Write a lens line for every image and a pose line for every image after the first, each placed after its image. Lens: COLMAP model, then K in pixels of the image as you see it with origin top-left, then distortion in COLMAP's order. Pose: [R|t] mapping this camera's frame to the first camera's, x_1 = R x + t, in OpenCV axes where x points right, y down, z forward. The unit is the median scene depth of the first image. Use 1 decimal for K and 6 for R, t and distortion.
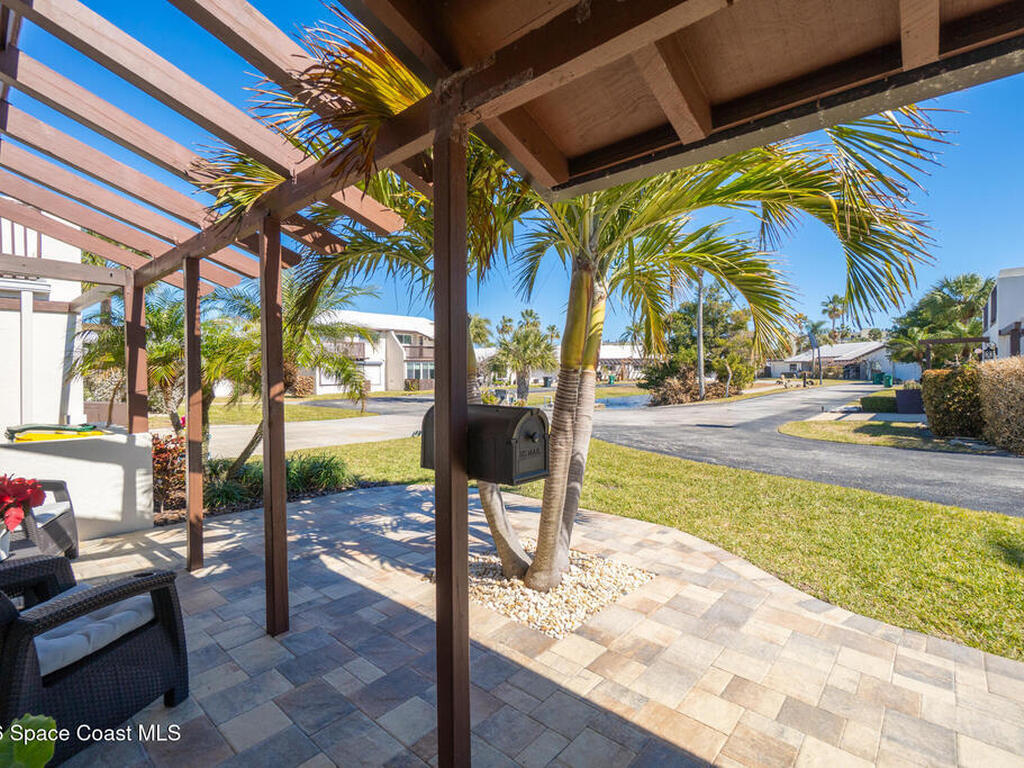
lens RADIAL K [[479.6, 0, 516.4], [0, 479.6, 381.6], [0, 0, 1]] dist [0.017979, -0.000637]
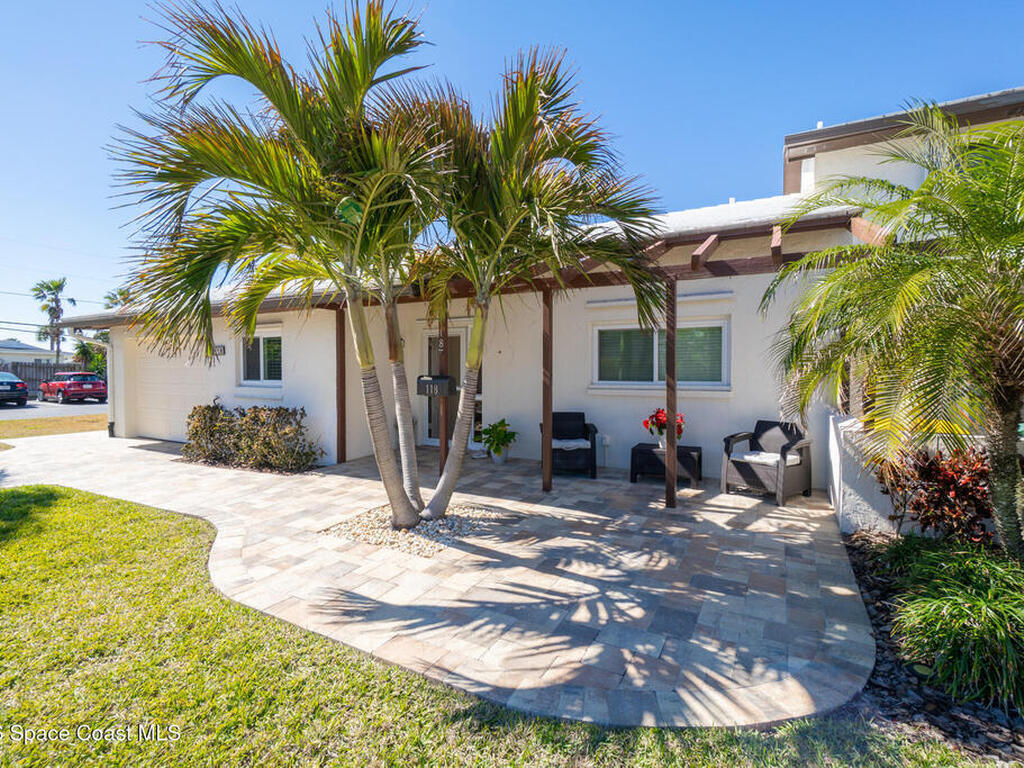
lens RADIAL K [[497.6, 0, 512.5], [0, 497.6, 380.2], [0, 0, 1]] dist [-0.003021, -0.000722]
pose [[-0.977328, 0.002551, -0.211715, 0.082671], [-0.004435, 0.999461, 0.032515, -0.014777], [0.211684, 0.032716, -0.976790, 2.151208]]
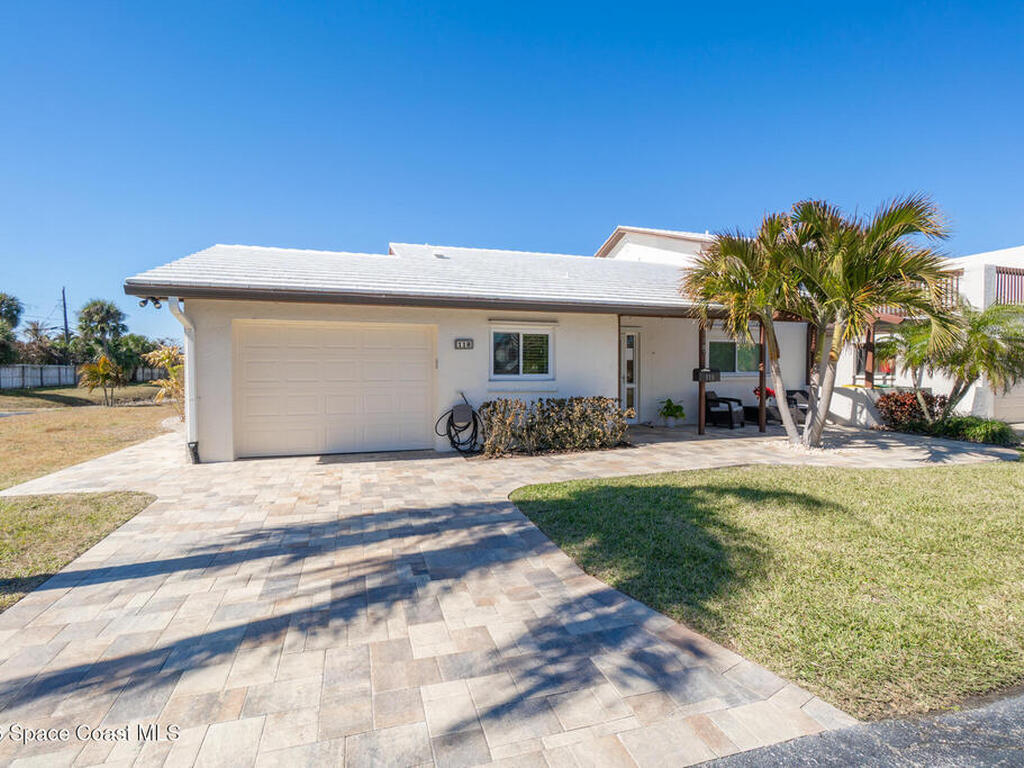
lens RADIAL K [[498.6, 0, 509.1], [0, 498.6, 380.9], [0, 0, 1]] dist [-0.002835, 0.000456]
pose [[-0.520000, 0.020191, -0.853927, 2.670315], [-0.012184, 0.999444, 0.031051, 0.020285], [0.854079, 0.026551, -0.519465, 0.944715]]
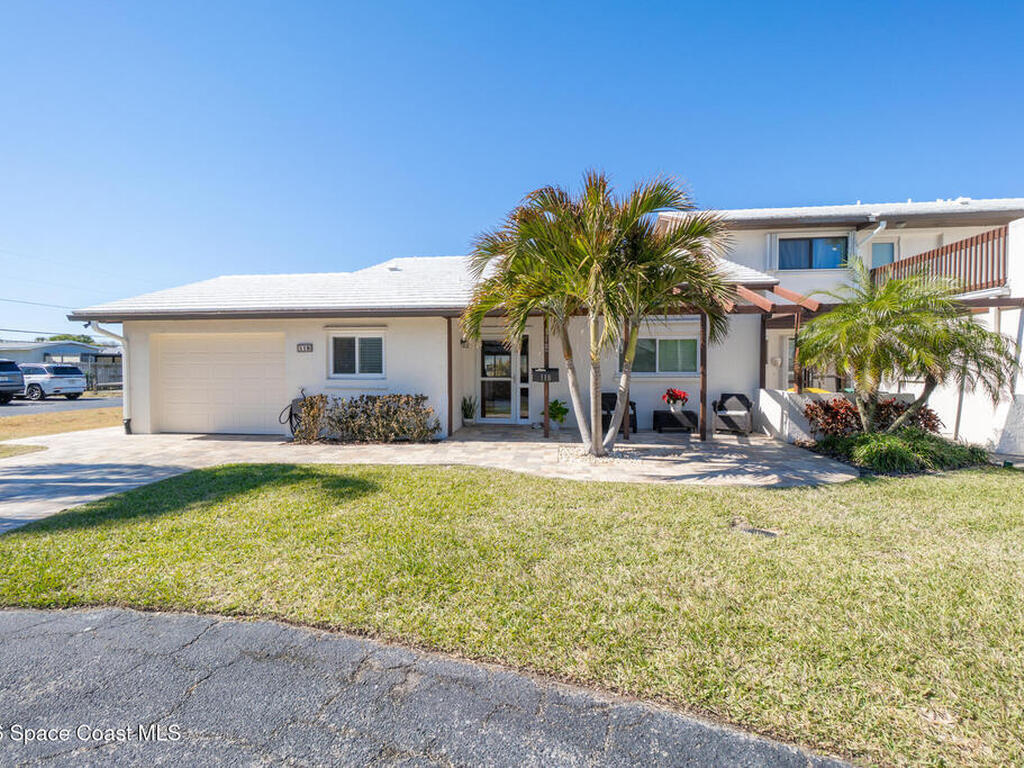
lens RADIAL K [[497.6, 0, 512.5], [0, 497.6, 380.2], [0, 0, 1]] dist [-0.003021, -0.000722]
pose [[-0.824842, 0.013306, -0.565207, 1.486316], [-0.007411, 0.999383, 0.034342, 0.000052], [0.565315, 0.032515, -0.824234, 2.396548]]
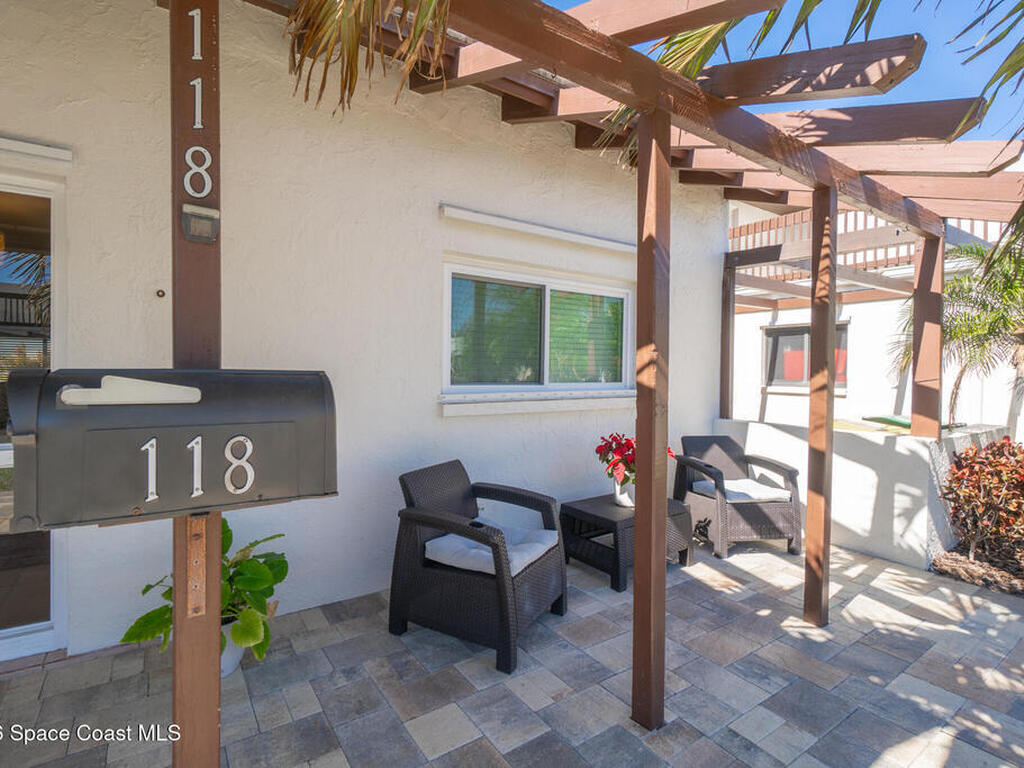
lens RADIAL K [[505.8, 0, 506.6], [0, 505.8, 373.1], [0, 0, 1]] dist [0.001466, 0.001450]
pose [[-0.242563, 0.003608, -0.970129, 0.181830], [-0.025109, 0.999635, 0.009995, 0.016635], [0.969811, 0.026783, -0.242384, 0.694036]]
